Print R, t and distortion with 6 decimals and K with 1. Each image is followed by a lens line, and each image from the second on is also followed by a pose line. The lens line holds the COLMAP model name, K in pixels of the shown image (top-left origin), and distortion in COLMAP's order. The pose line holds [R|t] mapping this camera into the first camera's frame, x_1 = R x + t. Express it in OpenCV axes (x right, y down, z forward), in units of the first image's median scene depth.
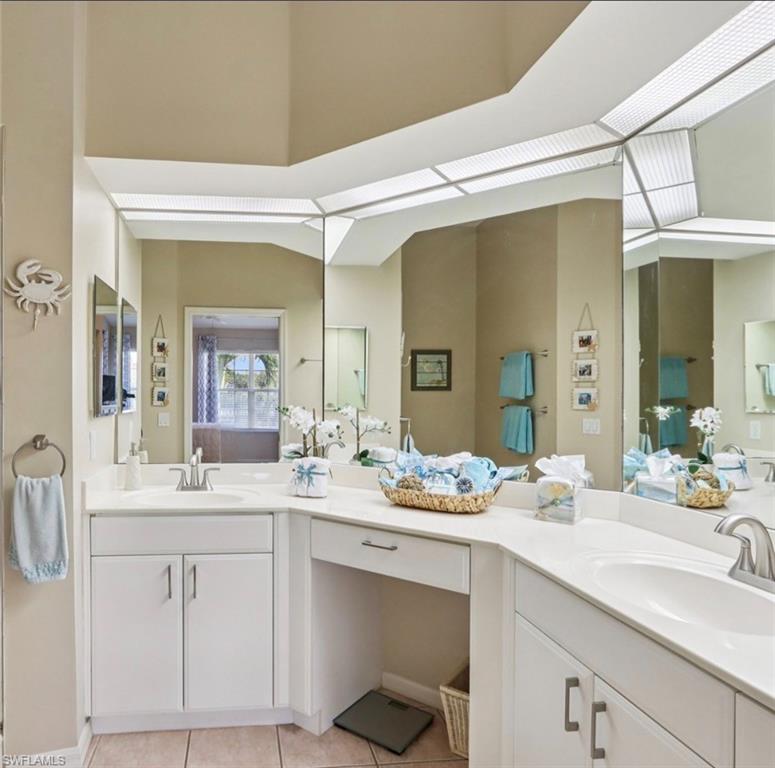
lens RADIAL K [[902.9, 0, 387.5], [0, 902.9, 384.0], [0, 0, 1]] dist [0.001361, 0.003136]
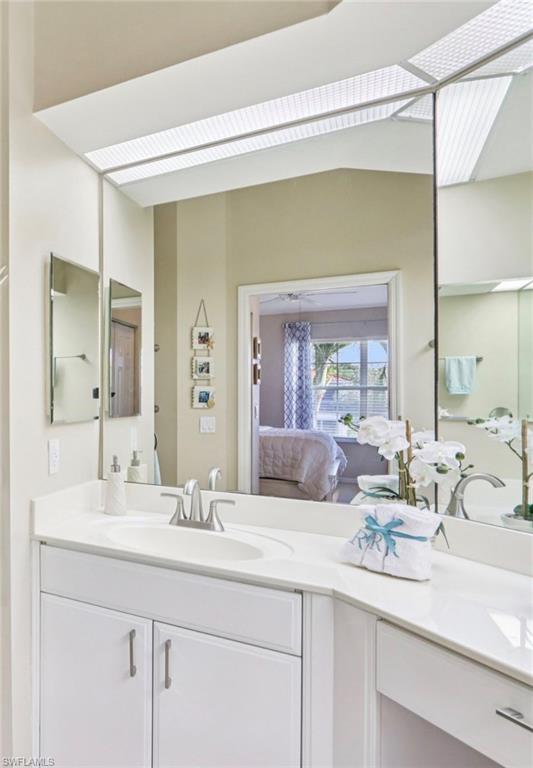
lens RADIAL K [[382.0, 0, 267.3], [0, 382.0, 386.8], [0, 0, 1]] dist [-0.002859, -0.000487]
pose [[0.594539, -0.008133, -0.804026, 0.065245], [0.012797, 0.999918, -0.000652, 0.005042], [0.803965, -0.009901, 0.594594, 0.816526]]
